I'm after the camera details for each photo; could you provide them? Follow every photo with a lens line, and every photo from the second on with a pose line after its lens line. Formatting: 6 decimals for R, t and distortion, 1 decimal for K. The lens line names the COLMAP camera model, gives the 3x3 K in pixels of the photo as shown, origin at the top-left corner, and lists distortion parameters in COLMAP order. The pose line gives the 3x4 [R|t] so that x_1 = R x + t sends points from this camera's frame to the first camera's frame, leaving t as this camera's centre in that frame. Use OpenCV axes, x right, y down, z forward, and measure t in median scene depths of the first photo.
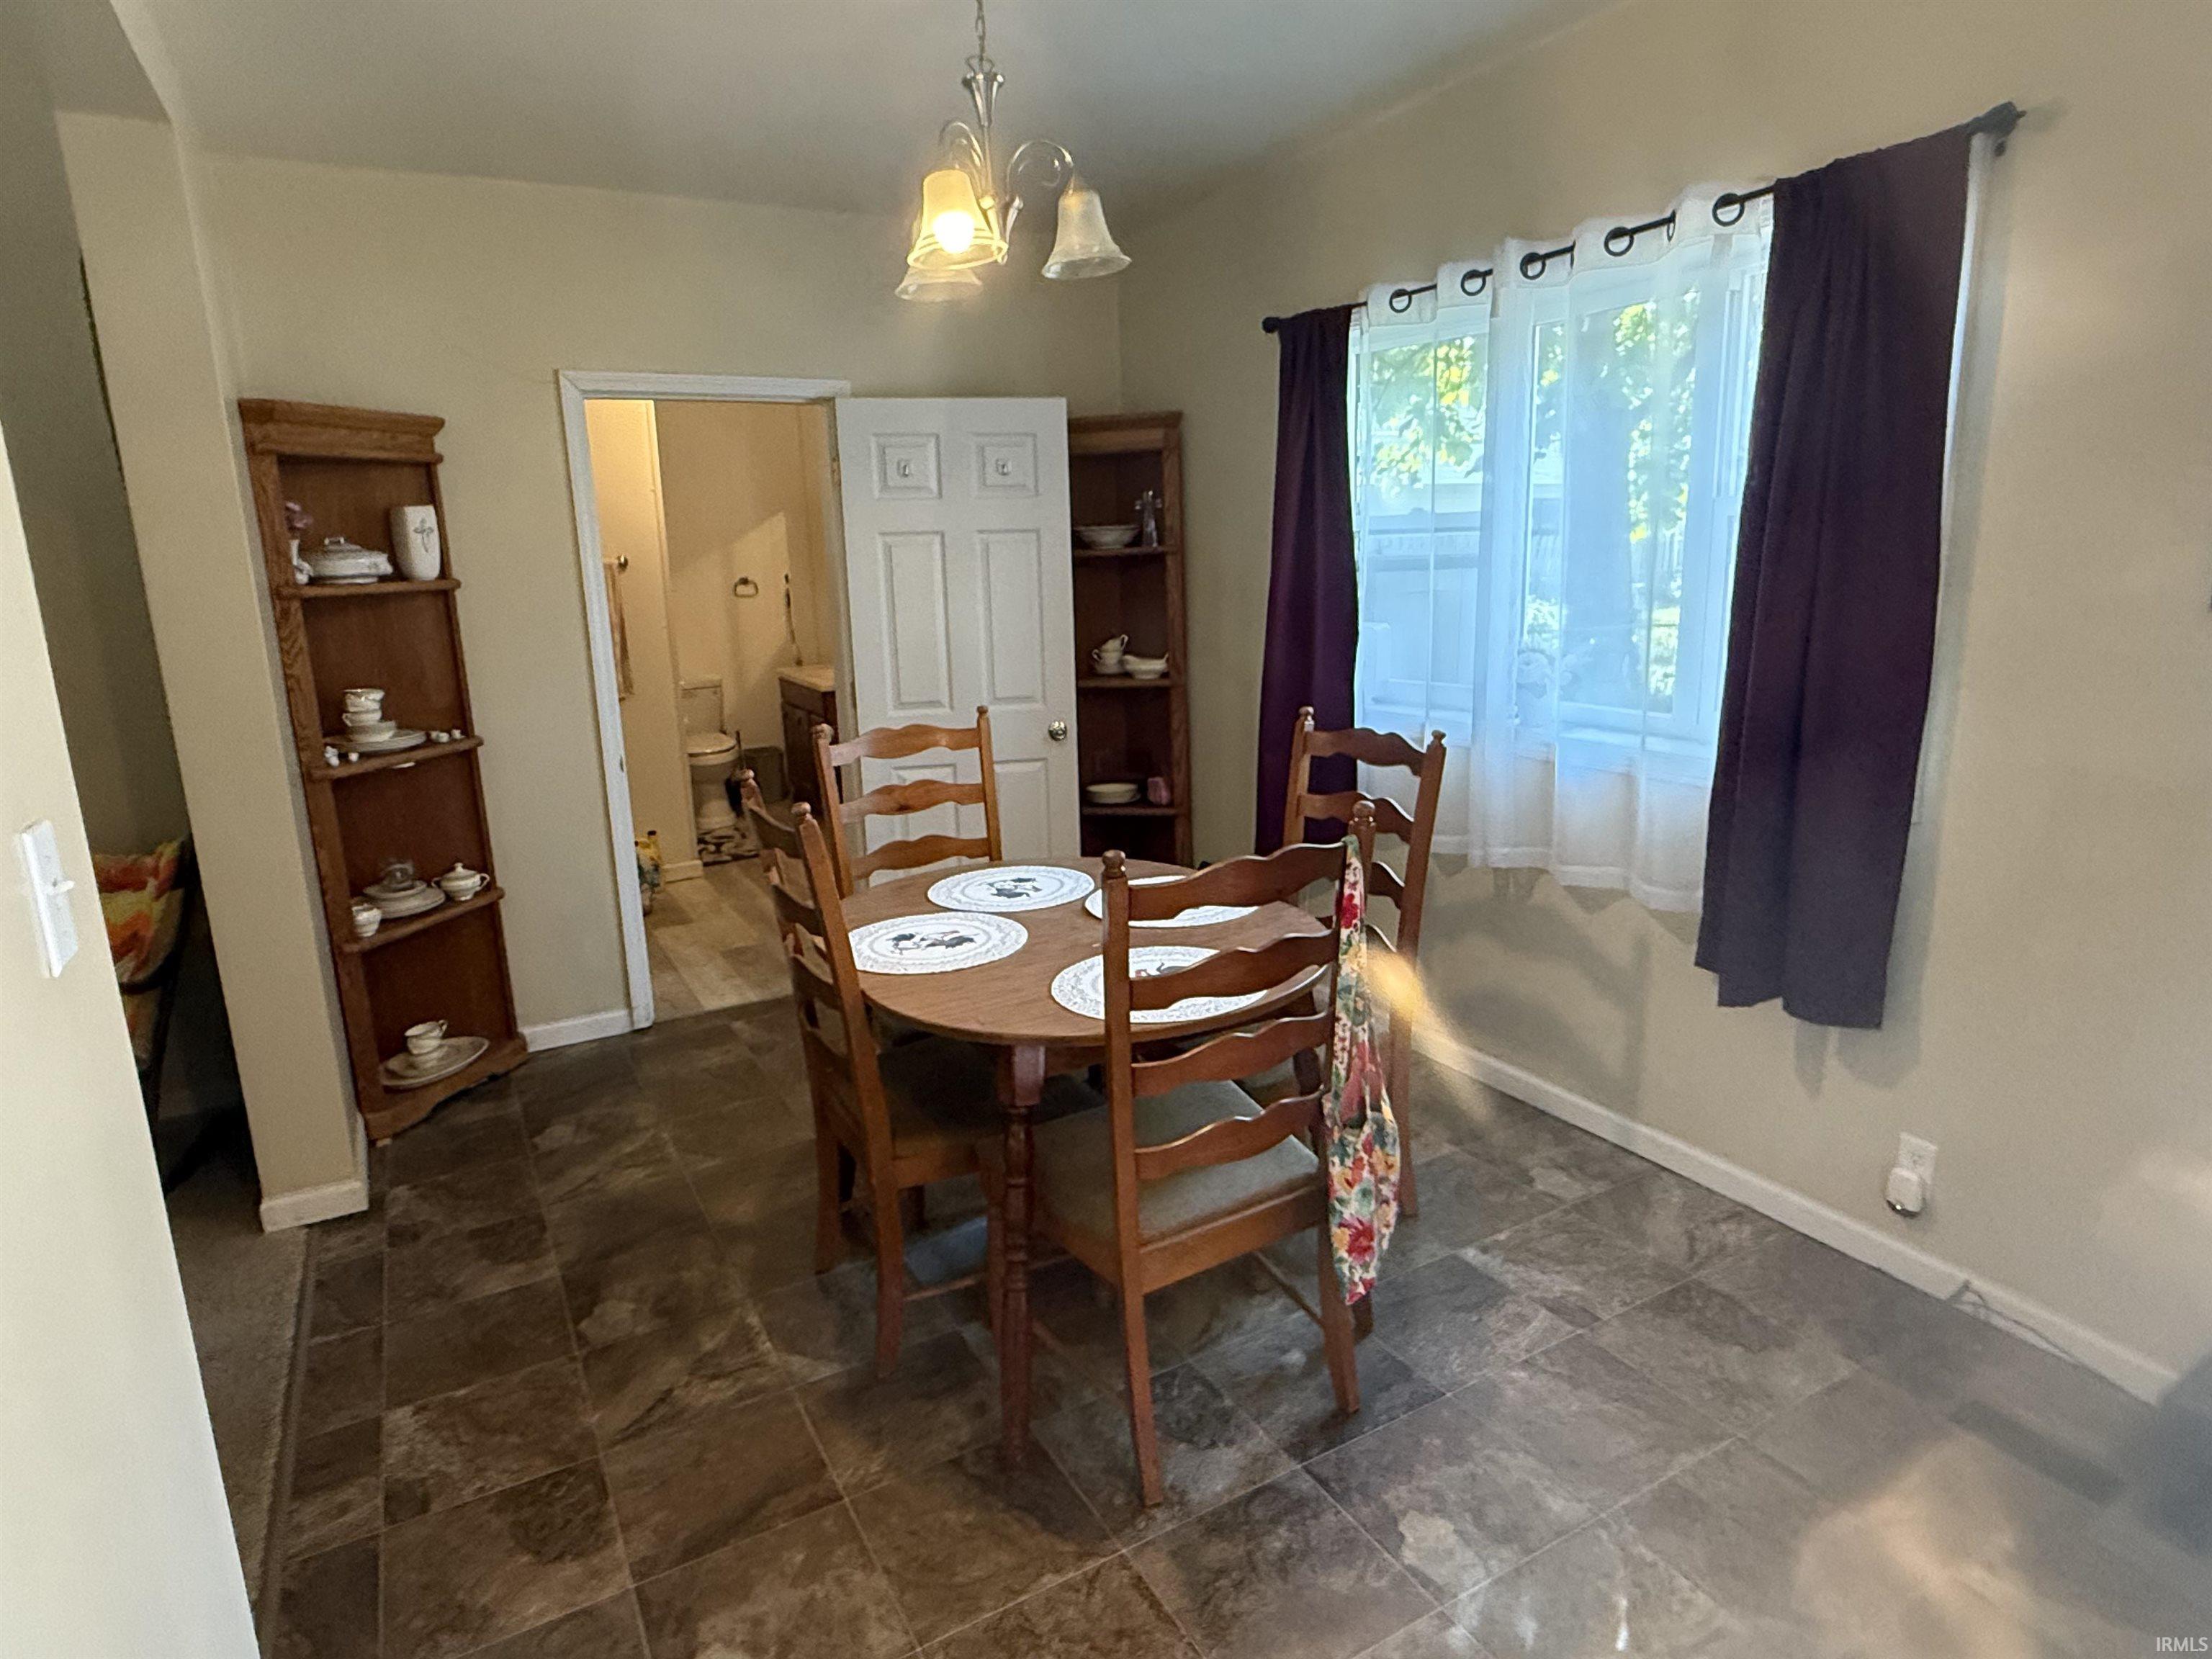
lens RADIAL K [[1264.3, 0, 1125.4], [0, 1264.3, 817.3], [0, 0, 1]] dist [-0.002134, -0.000515]
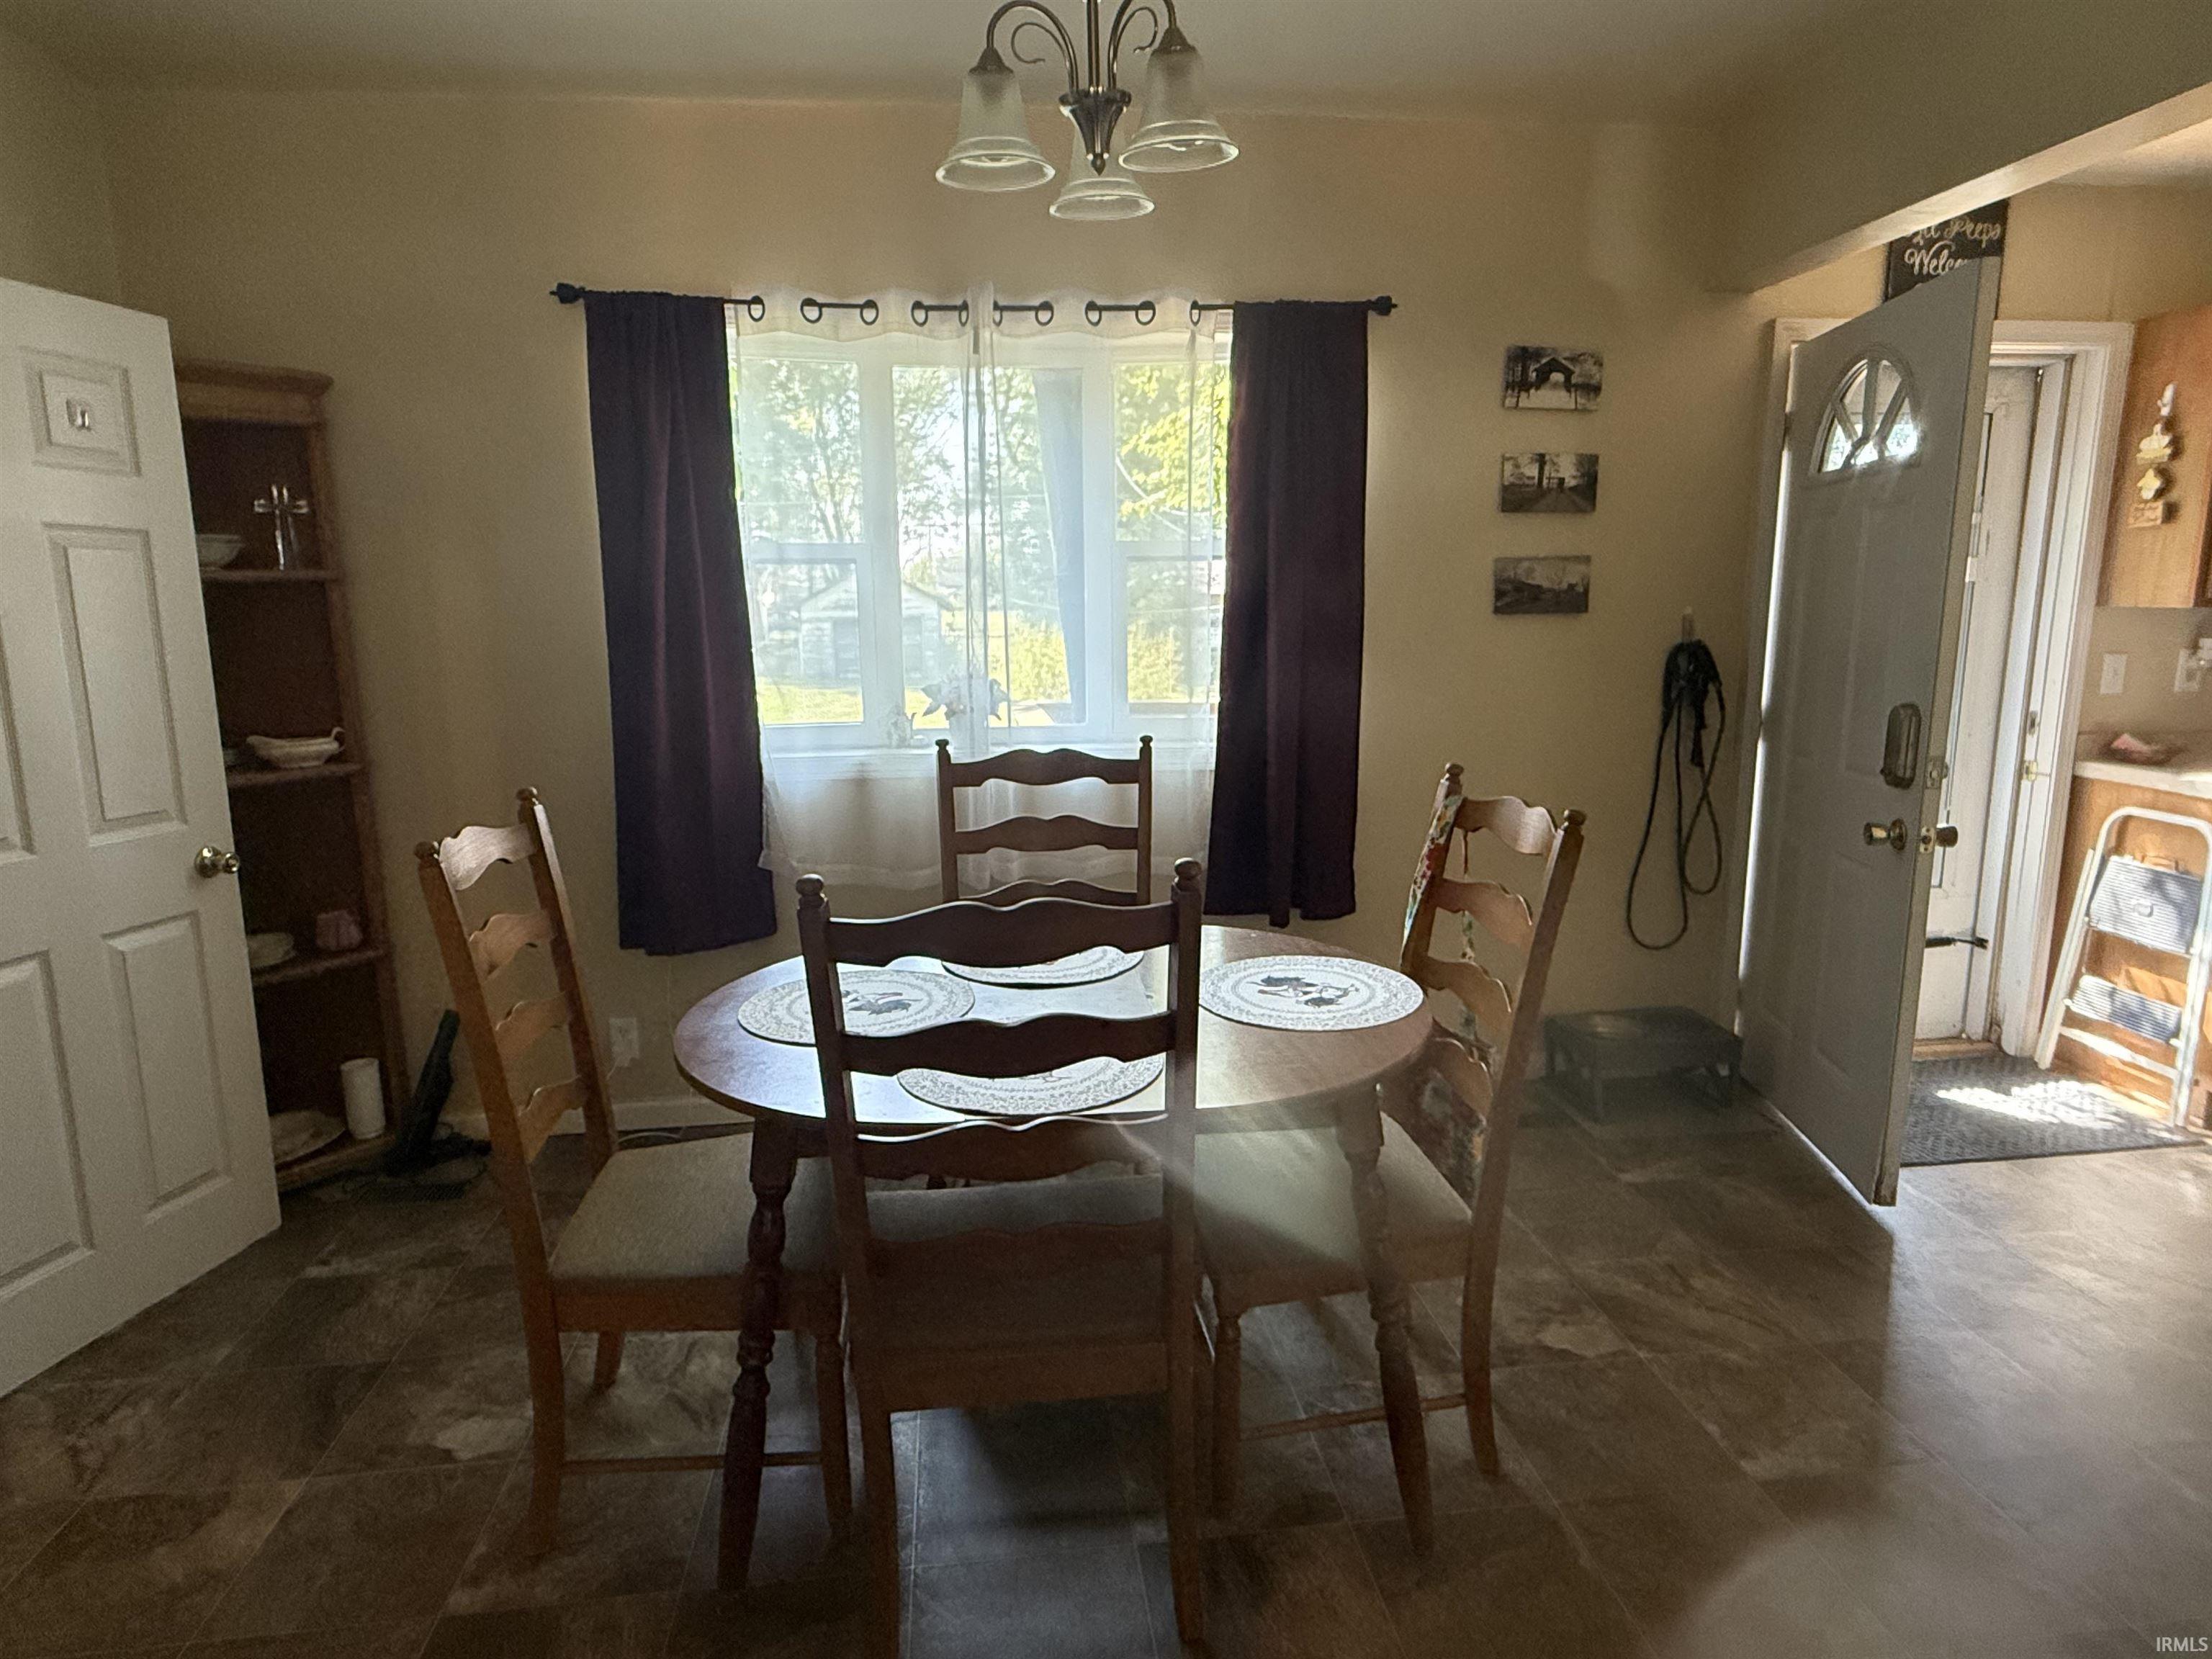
lens RADIAL K [[1244.7, 0, 1106.0], [0, 1244.7, 829.5], [0, 0, 1]] dist [-0.001759, -0.001685]
pose [[0.384718, -0.137718, 0.912702, -0.456094], [0.193346, 0.978894, 0.066208, -0.041600], [-0.902557, 0.150996, 0.403226, 0.382740]]
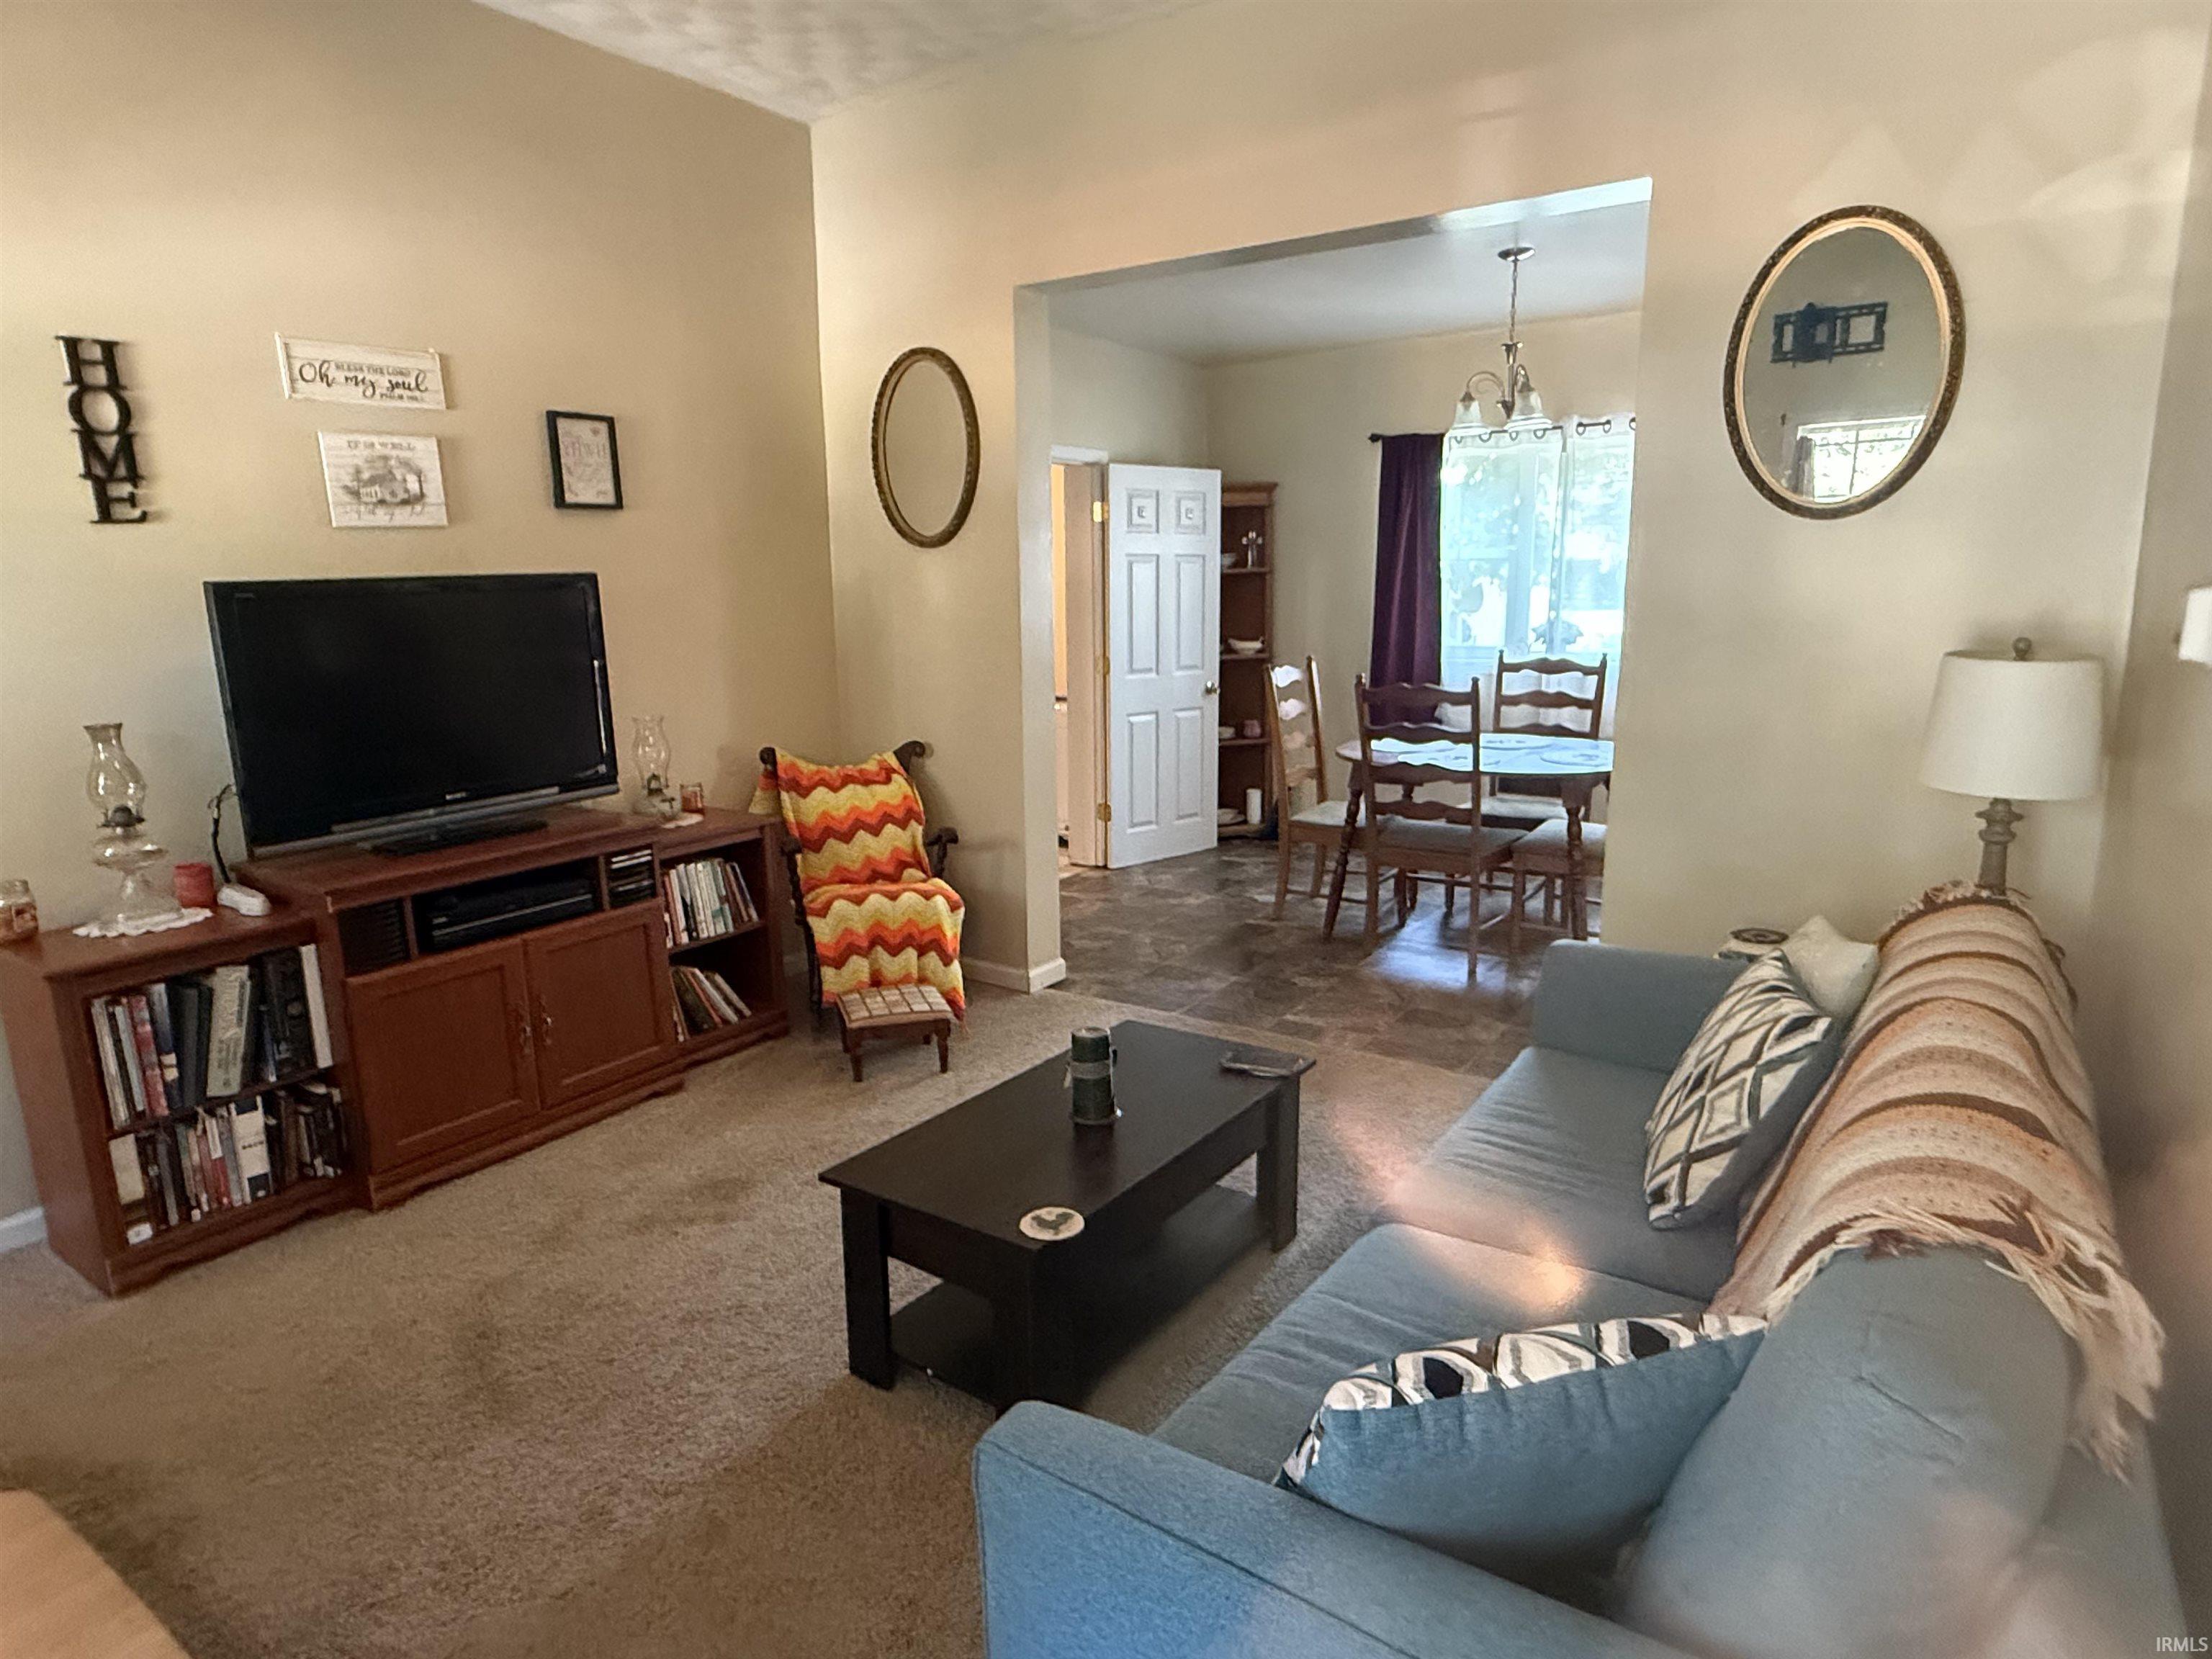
lens RADIAL K [[1244.7, 0, 1106.0], [0, 1244.7, 829.5], [0, 0, 1]] dist [-0.001759, -0.001685]
pose [[0.895290, -0.072219, 0.439592, -0.874921], [0.082345, 0.996596, -0.003979, 0.100906], [-0.437808, 0.039761, 0.898189, -0.290420]]
